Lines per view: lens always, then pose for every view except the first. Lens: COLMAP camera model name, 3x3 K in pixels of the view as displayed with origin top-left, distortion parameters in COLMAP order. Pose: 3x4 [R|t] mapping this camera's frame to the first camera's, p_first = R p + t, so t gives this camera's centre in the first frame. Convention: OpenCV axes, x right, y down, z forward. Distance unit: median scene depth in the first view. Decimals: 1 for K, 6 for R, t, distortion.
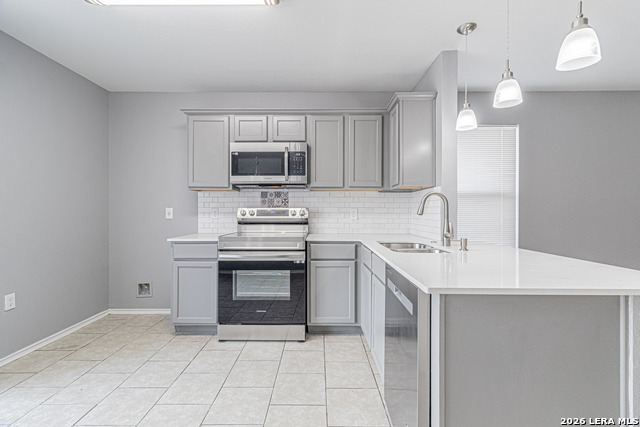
lens RADIAL K [[298.7, 0, 322.0], [0, 298.7, 210.3], [0, 0, 1]] dist [0.004214, -0.000254]
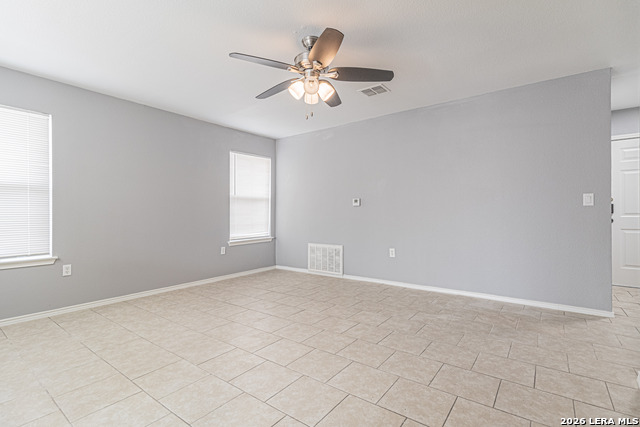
lens RADIAL K [[298.7, 0, 326.0], [0, 298.7, 213.8], [0, 0, 1]] dist [0.004214, -0.000254]
pose [[0.588083, -0.003050, 0.808795, 0.441046], [-0.001310, 0.999988, 0.004724, 0.024121], [-0.808800, -0.003837, 0.588072, -0.281370]]
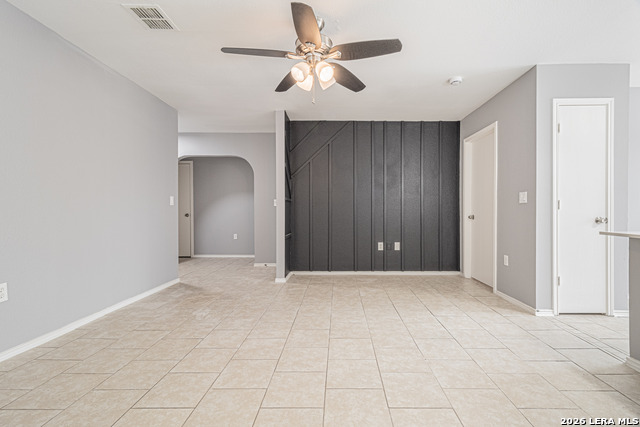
lens RADIAL K [[298.7, 0, 337.4], [0, 298.7, 215.5], [0, 0, 1]] dist [0.004214, -0.000254]
pose [[-0.999974, 0.000792, -0.007099, 1.017175], [0.000742, 0.999975, 0.007102, 0.035323], [0.007104, 0.007096, -0.999950, 0.972171]]
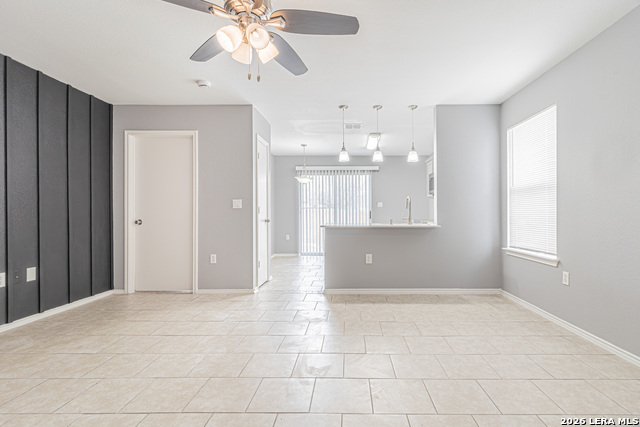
lens RADIAL K [[298.7, 0, 345.0], [0, 298.7, 219.4], [0, 0, 1]] dist [0.004214, -0.000254]
pose [[0.003034, 0.021036, -0.999774, 1.655162], [0.012337, 0.999702, 0.021072, 0.023943], [0.999919, -0.012398, 0.002774, 0.407951]]
